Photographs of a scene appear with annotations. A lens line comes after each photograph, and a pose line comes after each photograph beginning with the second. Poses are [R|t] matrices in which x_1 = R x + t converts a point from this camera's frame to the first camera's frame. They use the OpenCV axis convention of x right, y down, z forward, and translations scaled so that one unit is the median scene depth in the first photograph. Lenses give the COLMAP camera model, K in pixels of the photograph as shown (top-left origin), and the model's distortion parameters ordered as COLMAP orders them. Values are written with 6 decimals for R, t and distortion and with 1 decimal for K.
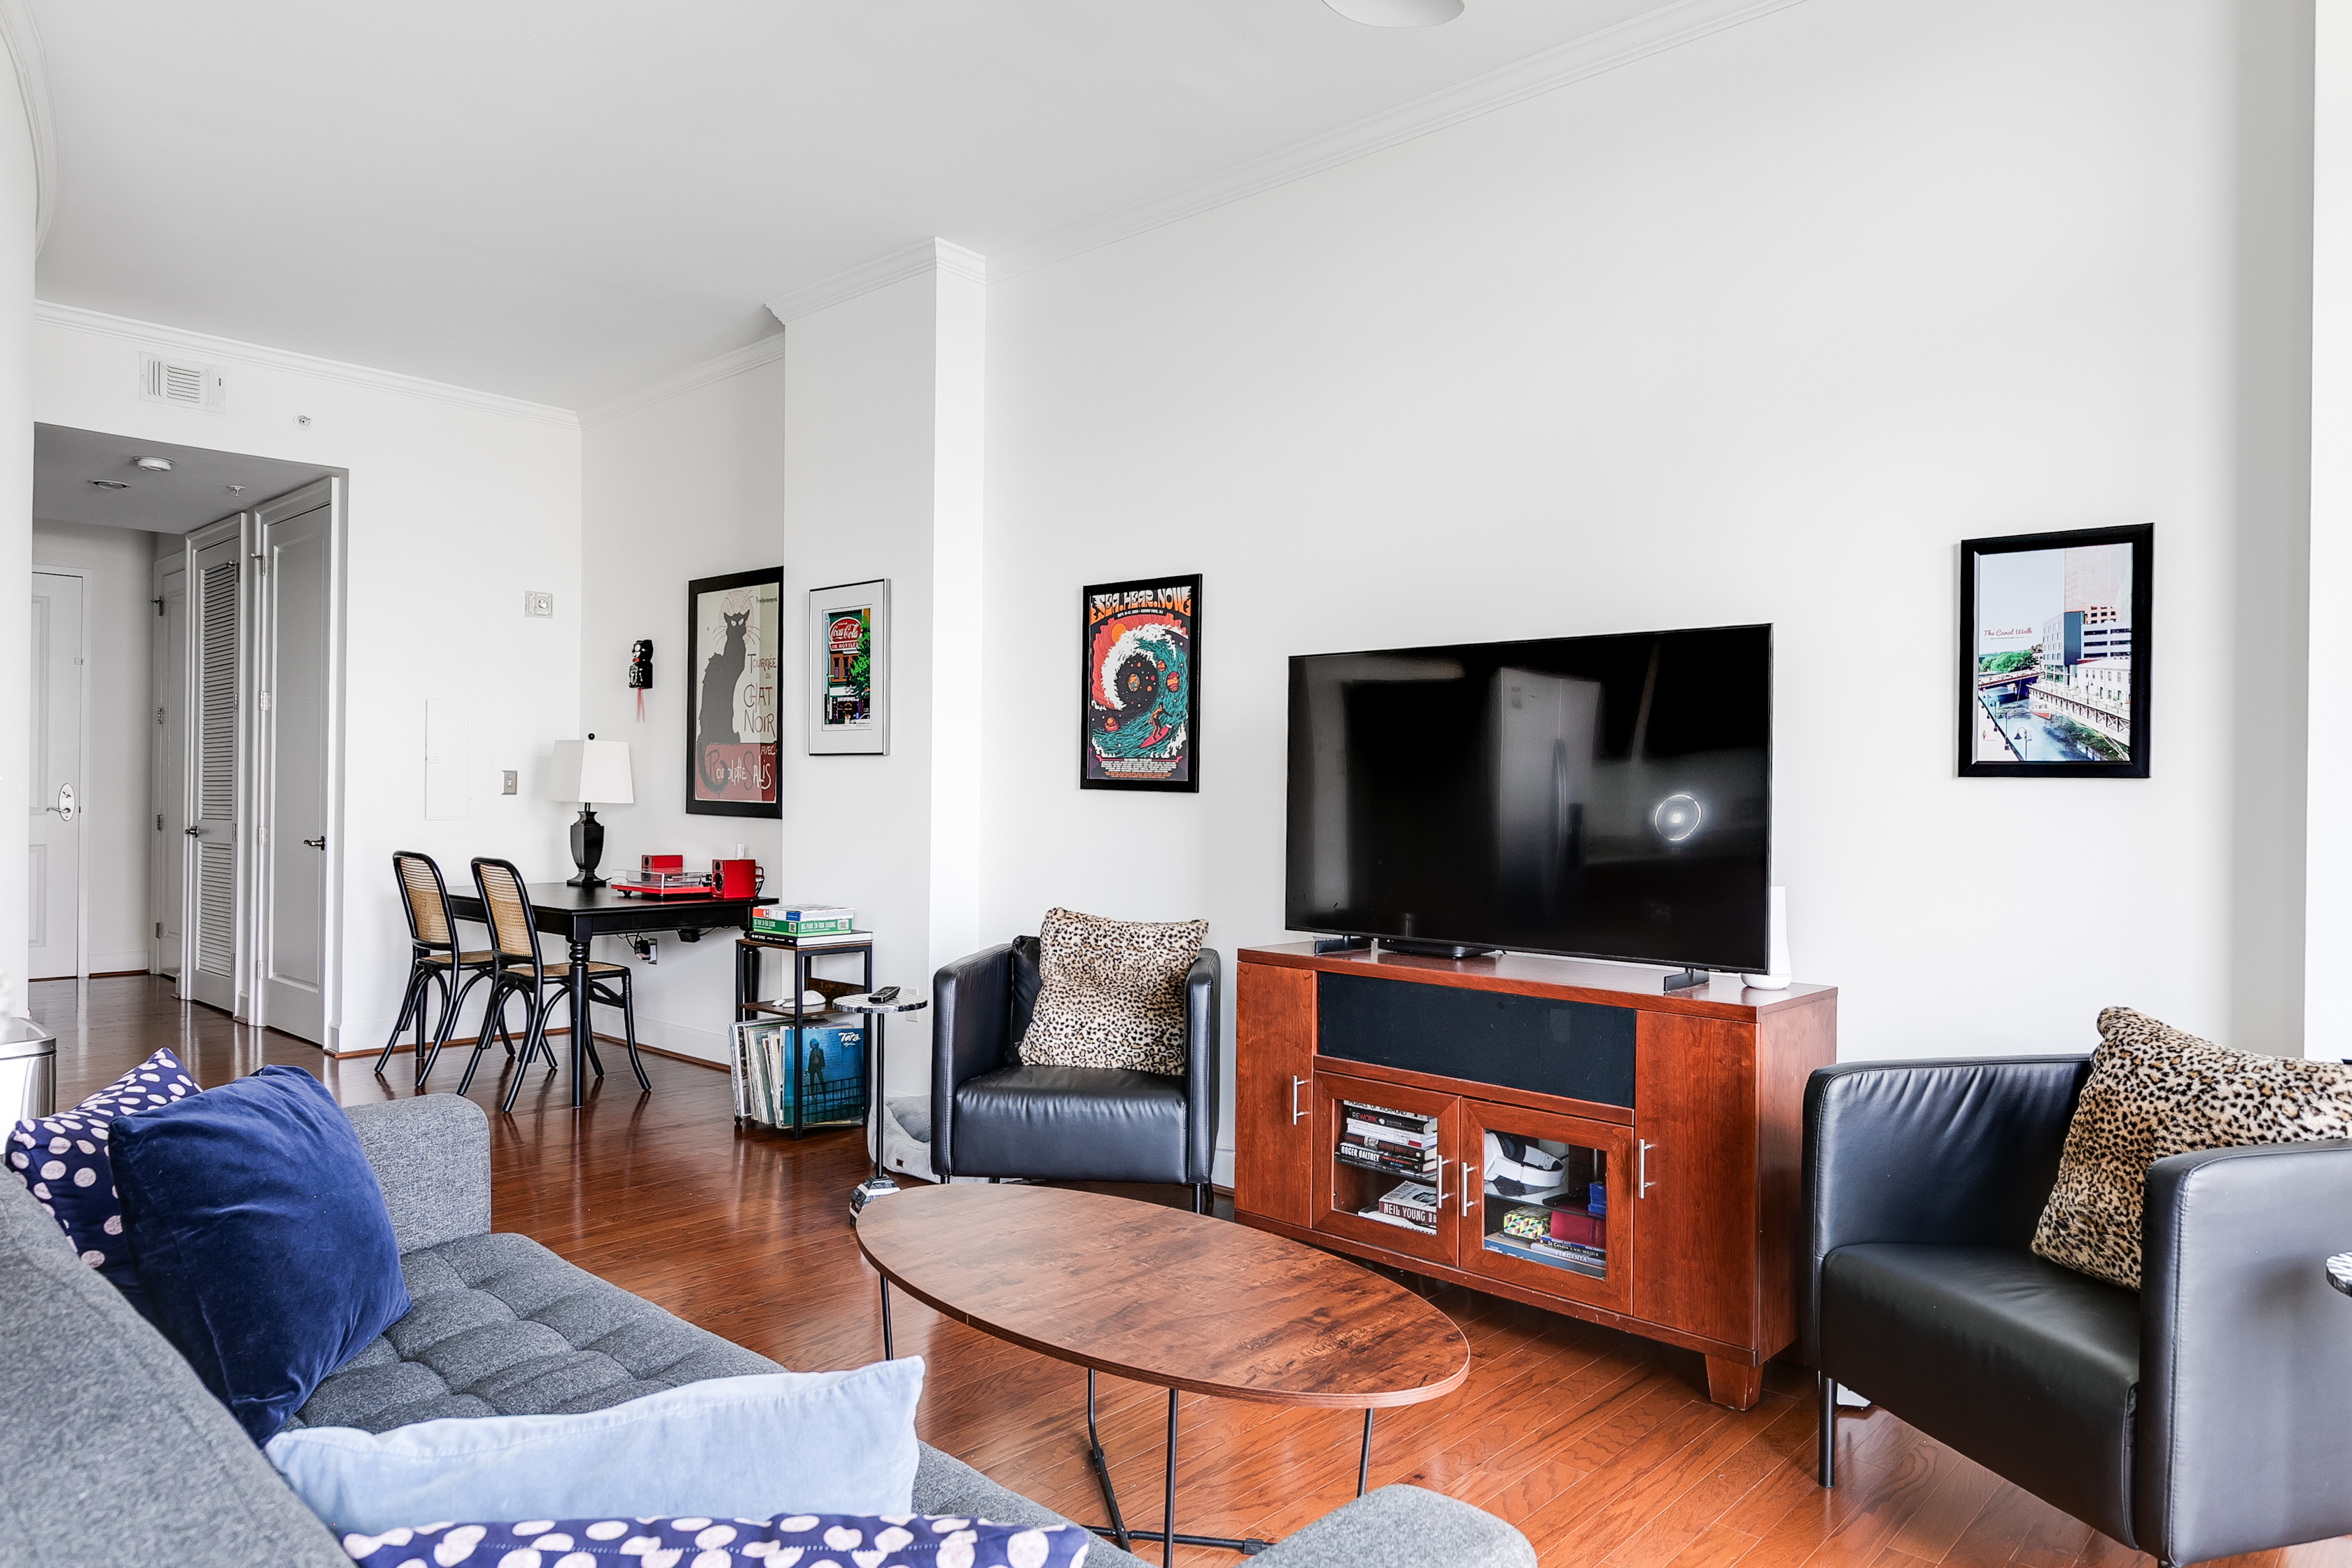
lens RADIAL K [[1484.2, 0, 1188.1], [0, 1484.2, 787.7], [0, 0, 1]] dist [0.006393, -0.004455]
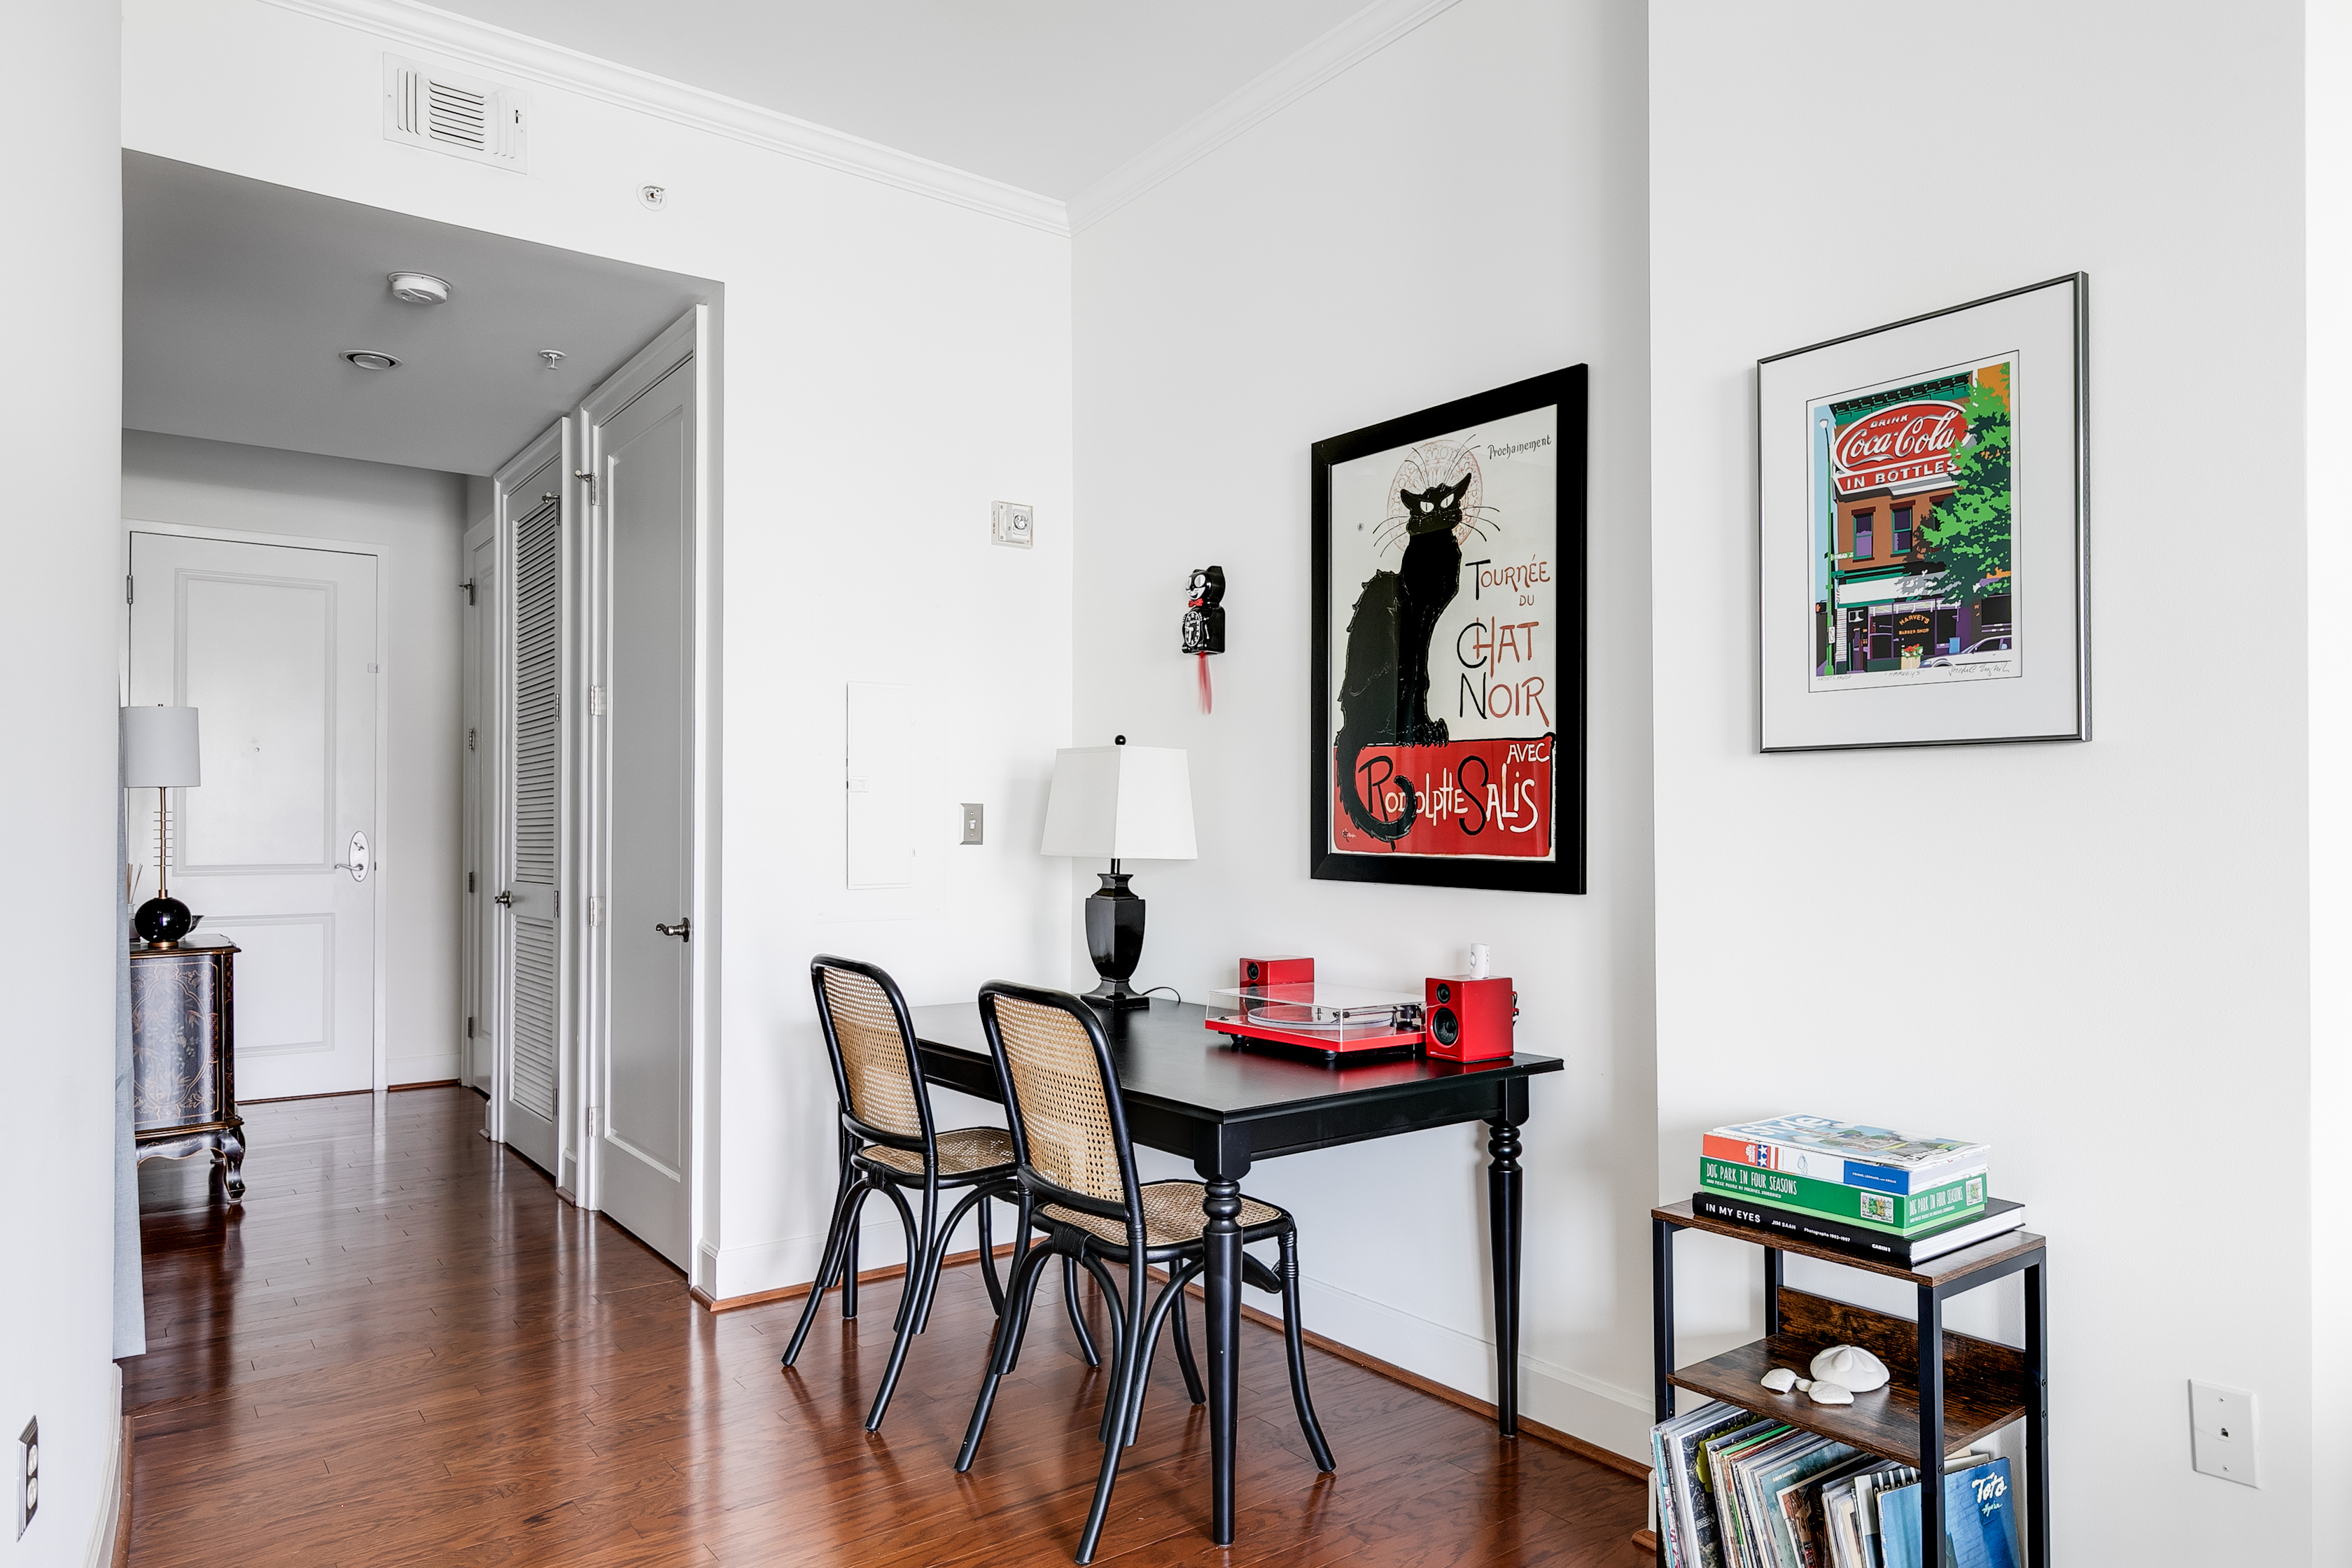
lens RADIAL K [[1484.2, 0, 1168.3], [0, 1484.2, 805.4], [0, 0, 1]] dist [0.006393, -0.004455]
pose [[0.981322, -0.013115, -0.191923, -0.290668], [0.010915, 0.999862, -0.012514, -0.002897], [0.192061, 0.010186, 0.981330, 0.474581]]
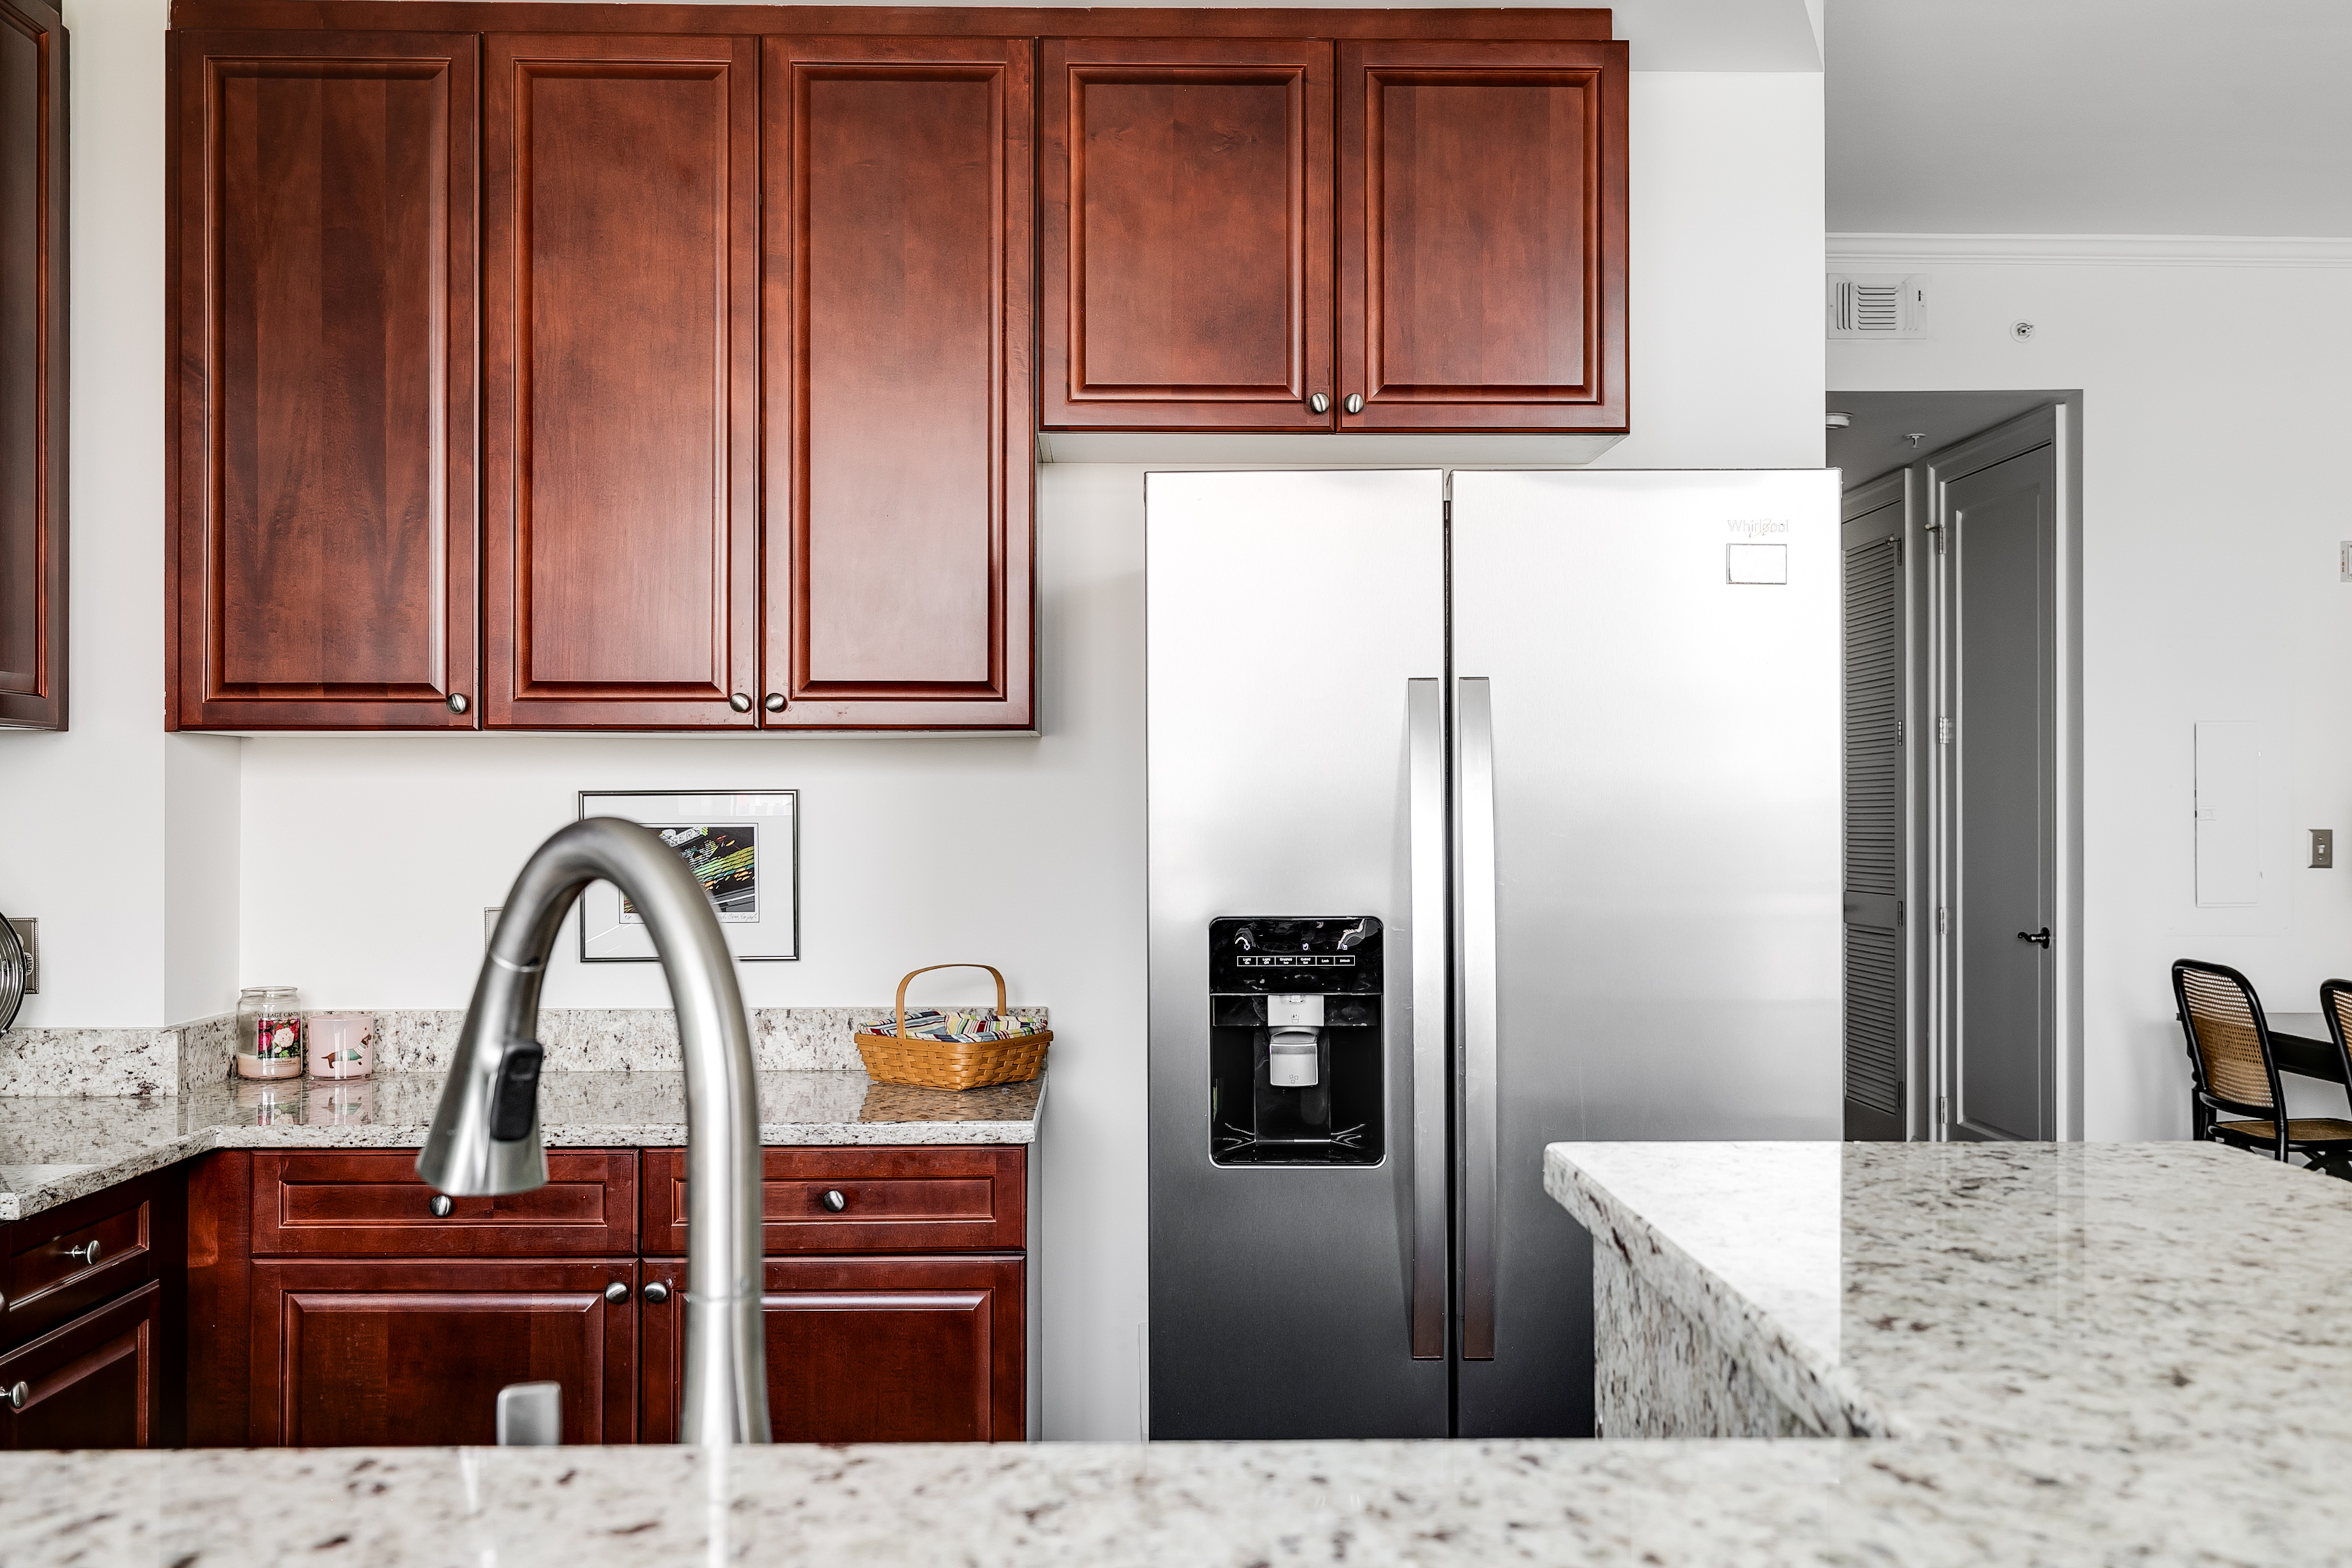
lens RADIAL K [[2263.4, 0, 1176.2], [0, 2263.4, 781.6], [0, 0, 1]] dist [0.007305, 0.000000]
pose [[0.695932, -0.015939, -0.717931, -0.113805], [0.009957, 0.999872, -0.012547, -0.026903], [0.718039, 0.001583, 0.696001, -0.017094]]
